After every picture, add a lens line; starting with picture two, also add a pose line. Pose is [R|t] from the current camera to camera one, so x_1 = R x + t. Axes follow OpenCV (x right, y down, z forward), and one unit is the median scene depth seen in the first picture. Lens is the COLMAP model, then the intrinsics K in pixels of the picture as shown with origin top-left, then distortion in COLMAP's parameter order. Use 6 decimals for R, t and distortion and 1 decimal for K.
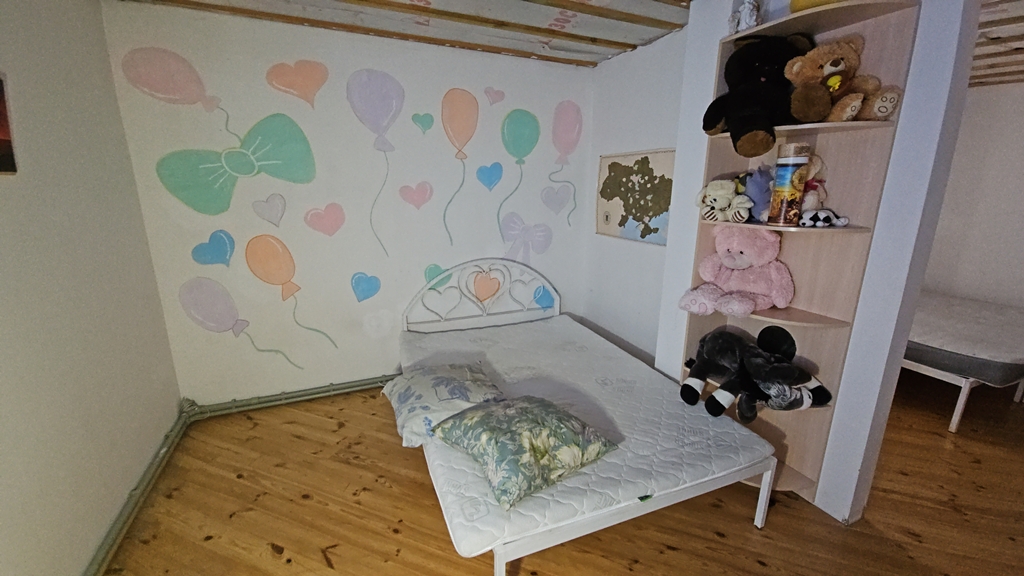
lens RADIAL K [[413.2, 0, 510.1], [0, 413.2, 290.8], [0, 0, 1]] dist [0.000201, -0.000490]
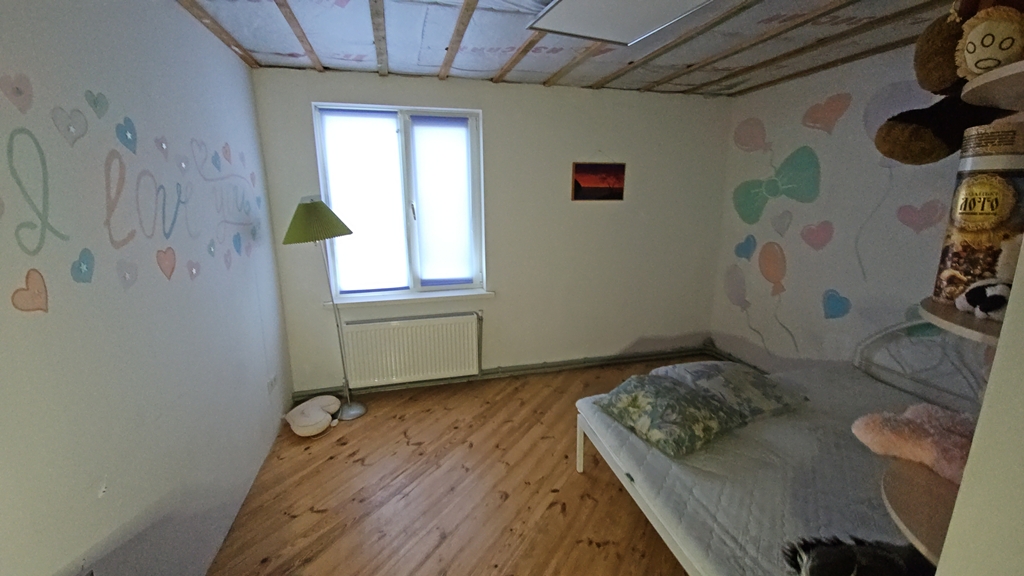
lens RADIAL K [[413.2, 0, 510.1], [0, 413.2, 290.8], [0, 0, 1]] dist [0.000201, -0.000490]
pose [[-0.161112, 0.209801, -0.964379, 0.853835], [-0.237909, 0.940073, 0.244259, -0.117979], [0.957832, 0.268787, -0.101543, 0.405446]]
